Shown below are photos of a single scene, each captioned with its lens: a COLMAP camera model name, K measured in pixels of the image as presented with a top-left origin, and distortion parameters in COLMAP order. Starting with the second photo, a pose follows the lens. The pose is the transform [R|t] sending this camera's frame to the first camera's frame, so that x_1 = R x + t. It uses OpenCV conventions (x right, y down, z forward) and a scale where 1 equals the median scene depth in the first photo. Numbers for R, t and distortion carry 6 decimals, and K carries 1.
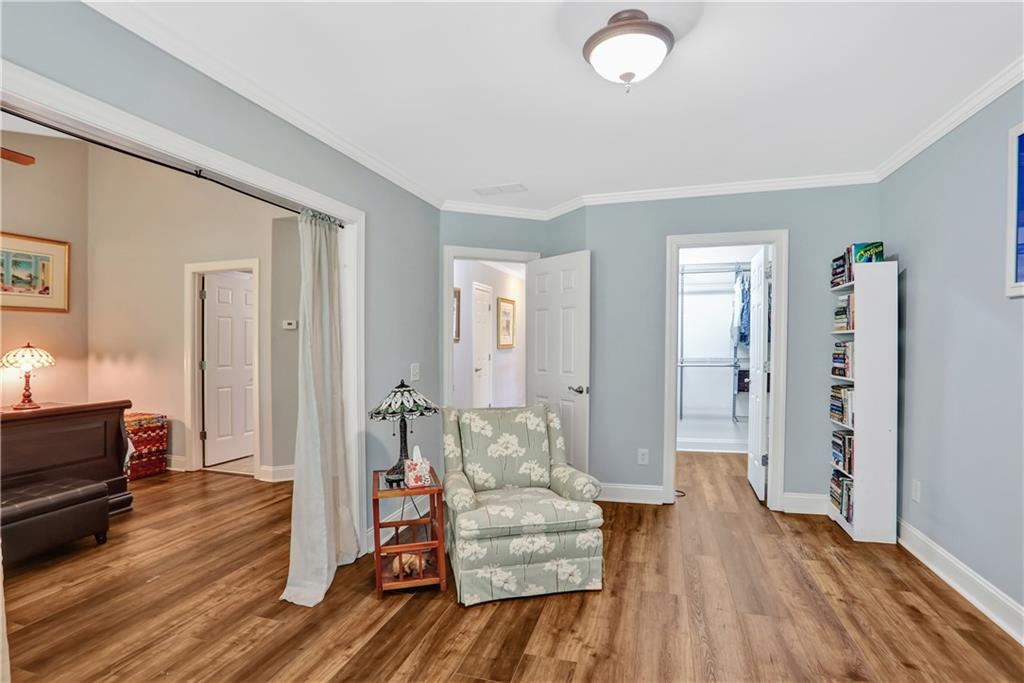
lens RADIAL K [[500.4, 0, 515.9], [0, 500.4, 348.5], [0, 0, 1]] dist [-0.013601, 0.004002]
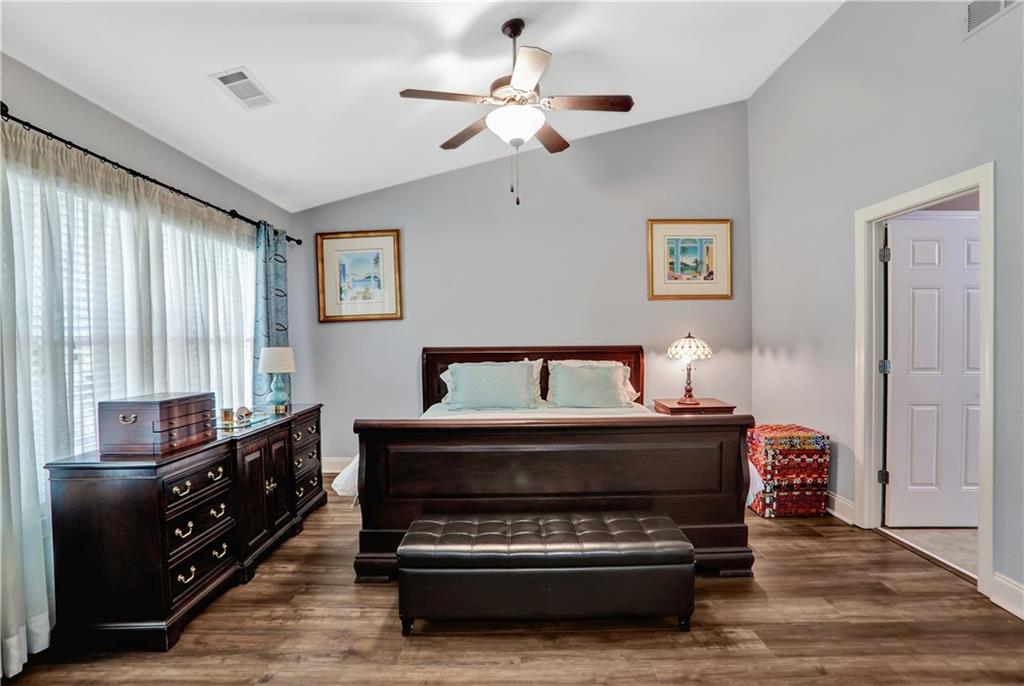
lens RADIAL K [[500.4, 0, 518.3], [0, 500.4, 346.4], [0, 0, 1]] dist [-0.013601, 0.004002]
pose [[0.301170, 0.019792, -0.953365, -0.177306], [-0.003442, 0.999801, 0.019668, -0.003635], [0.953564, -0.002642, 0.301178, 0.390136]]
